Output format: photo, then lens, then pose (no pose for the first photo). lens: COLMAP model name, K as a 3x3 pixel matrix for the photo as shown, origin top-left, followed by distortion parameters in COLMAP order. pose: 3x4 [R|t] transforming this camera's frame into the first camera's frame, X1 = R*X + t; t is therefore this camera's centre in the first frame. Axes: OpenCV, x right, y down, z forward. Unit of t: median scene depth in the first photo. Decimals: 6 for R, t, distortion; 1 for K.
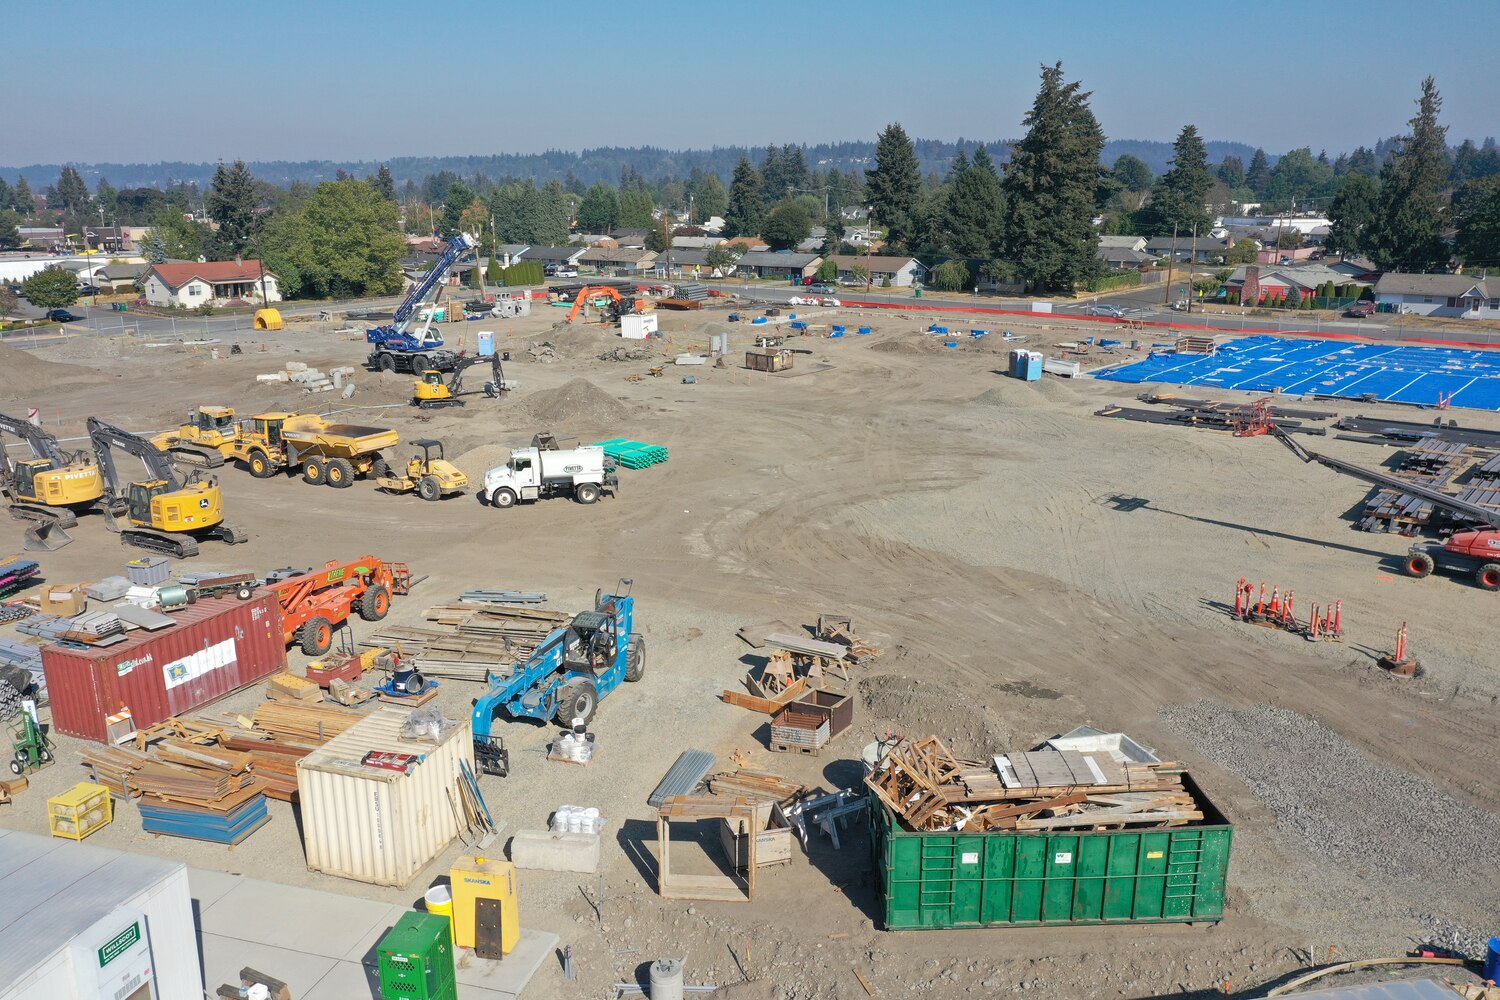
lens RADIAL K [[1174.1, 0, 750.0], [0, 1174.1, 500.0], [0, 0, 1]] dist [-0.001853, 0.006235]
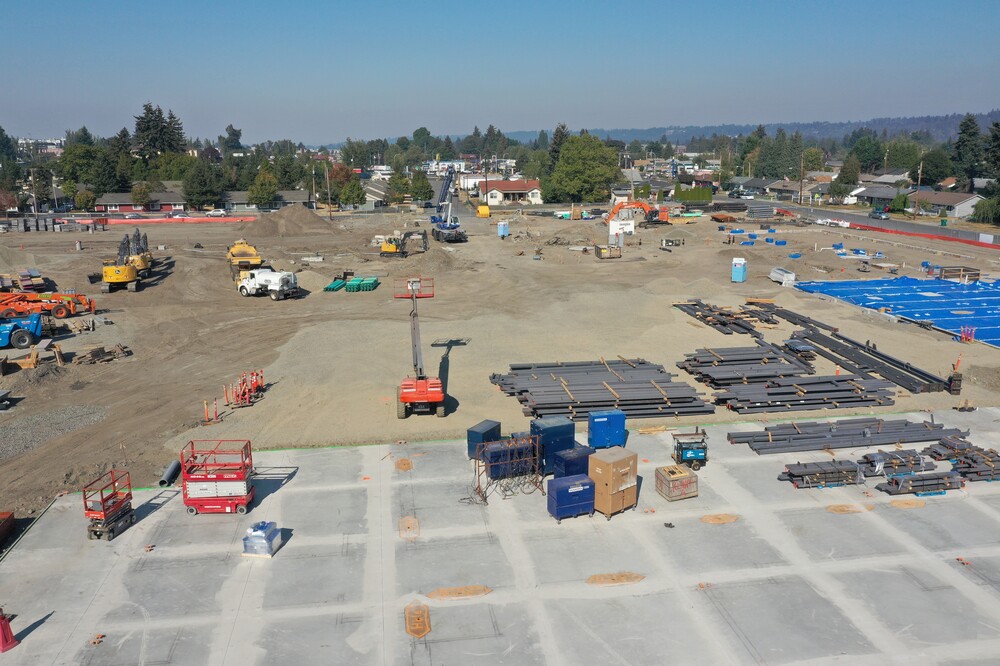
lens RADIAL K [[782.7, 0, 500.0], [0, 782.7, 333.0], [0, 0, 1]] dist [-0.001853, 0.006235]
pose [[0.745735, 0.154807, -0.648008, 0.278555], [-0.166663, 0.985053, 0.043529, -0.017770], [0.645060, 0.075538, 0.760389, 0.075672]]
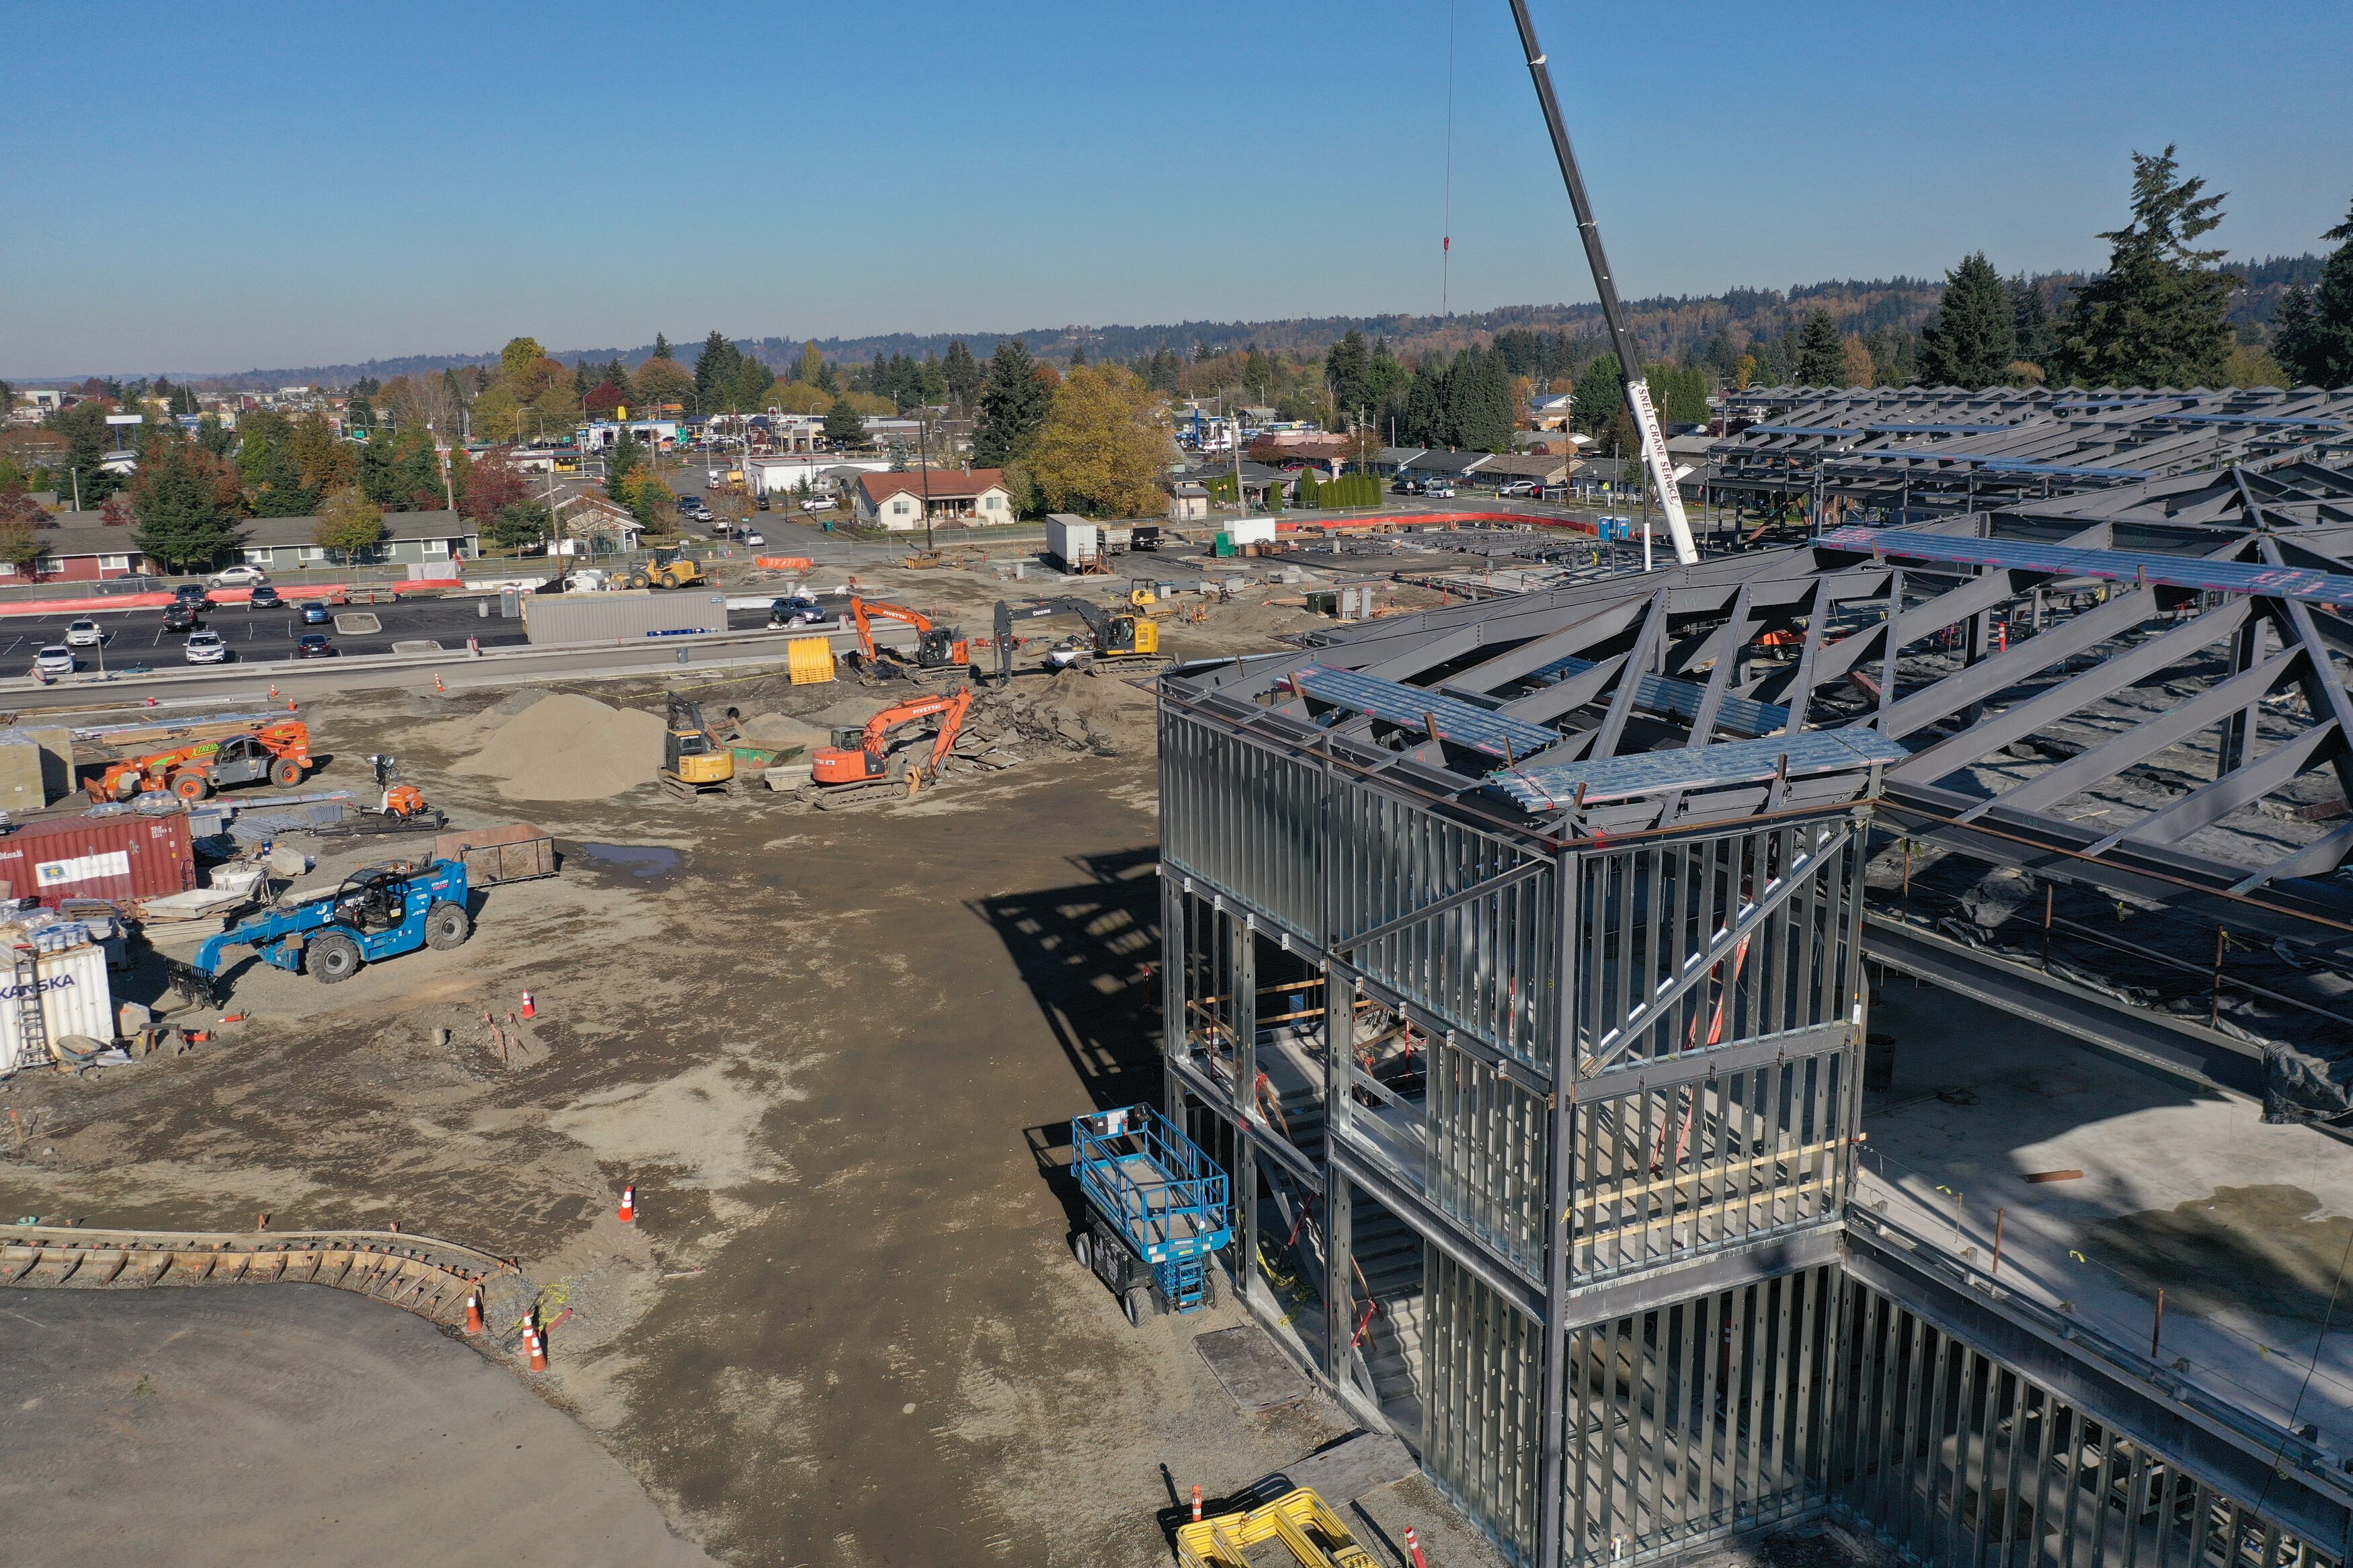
lens RADIAL K [[1846.7, 0, 1176.5], [0, 1846.7, 784.0], [0, 0, 1]] dist [-0.000326, 0.000520]
pose [[0.895966, 0.085383, -0.435838, 0.190538], [-0.097880, 0.995179, -0.006253, -0.004174], [0.433203, 0.048262, 0.900004, -0.015171]]
